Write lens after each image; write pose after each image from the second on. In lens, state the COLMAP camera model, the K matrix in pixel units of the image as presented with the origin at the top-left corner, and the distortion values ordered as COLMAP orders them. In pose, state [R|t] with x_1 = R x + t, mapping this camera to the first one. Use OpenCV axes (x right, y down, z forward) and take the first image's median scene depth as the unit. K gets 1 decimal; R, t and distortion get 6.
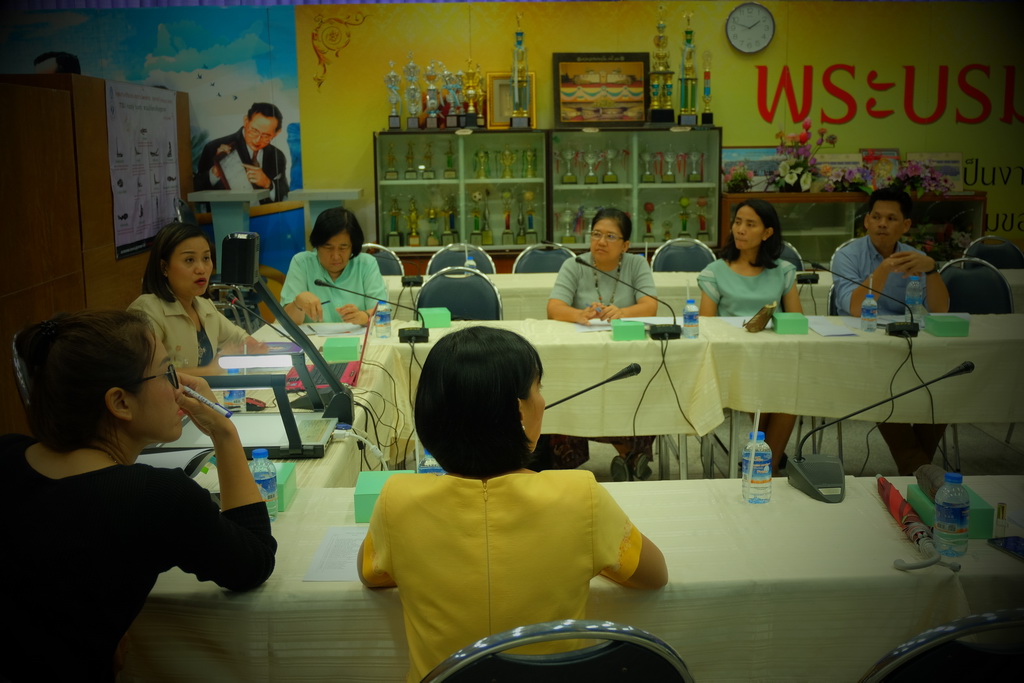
lens RADIAL K [[1176.2, 0, 550.0], [0, 1176.2, 356.9], [0, 0, 1]] dist [-0.013716, 0.000000]
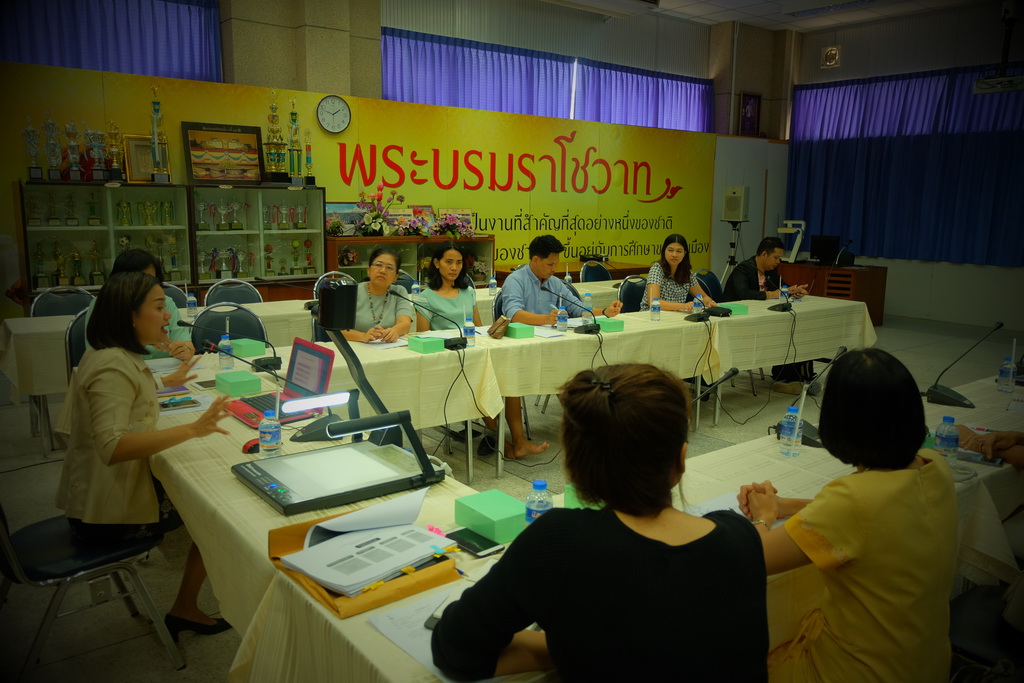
lens RADIAL K [[810.1, 0, 525.3], [0, 810.1, 347.5], [0, 0, 1]] dist [-0.017959, 0.051774]
pose [[0.808435, -0.084383, 0.582506, -0.216712], [0.084073, 0.996077, 0.027611, -0.020751], [-0.582551, 0.026651, 0.812357, 0.125930]]
